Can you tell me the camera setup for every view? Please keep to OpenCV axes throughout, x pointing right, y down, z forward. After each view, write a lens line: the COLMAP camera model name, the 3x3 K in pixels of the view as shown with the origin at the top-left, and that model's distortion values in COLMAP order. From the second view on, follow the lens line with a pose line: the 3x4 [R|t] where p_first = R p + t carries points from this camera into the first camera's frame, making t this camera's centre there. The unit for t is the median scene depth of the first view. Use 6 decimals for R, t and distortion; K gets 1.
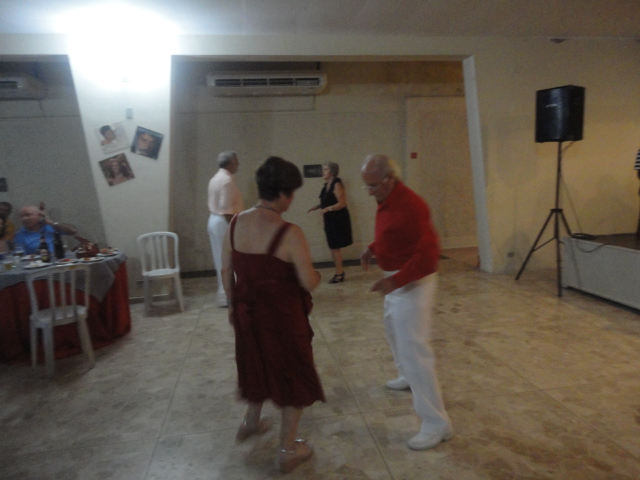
lens RADIAL K [[463.8, 0, 319.0], [0, 463.8, 230.0], [0, 0, 1]] dist [-0.011979, 0.002426]
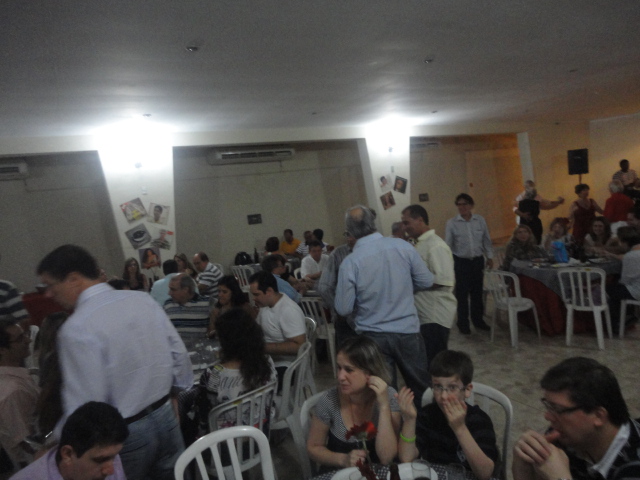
lens RADIAL K [[463.8, 0, 313.7], [0, 463.8, 237.2], [0, 0, 1]] dist [-0.011979, 0.002426]
pose [[0.947230, -0.085827, 0.308853, -1.262700], [0.105332, 0.993325, -0.047011, 0.062314], [-0.302757, 0.077062, 0.949947, -0.587164]]
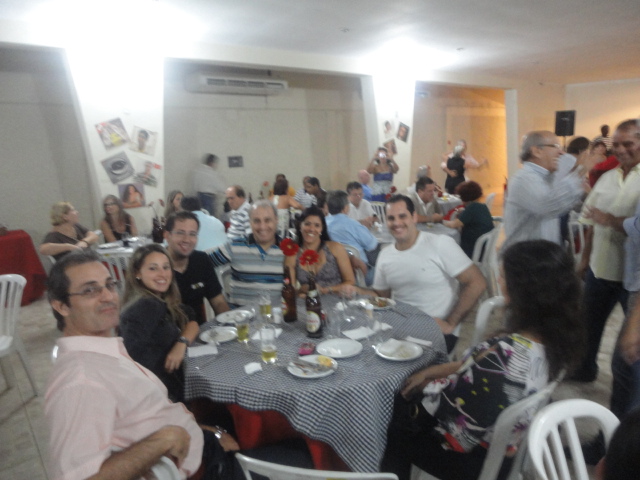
lens RADIAL K [[463.8, 0, 318.6], [0, 463.8, 237.9], [0, 0, 1]] dist [-0.011979, 0.002426]
pose [[0.876663, -0.083791, 0.473751, -1.443954], [0.065582, 0.996338, 0.054862, 0.075041], [-0.476614, -0.017027, 0.878948, -0.304293]]
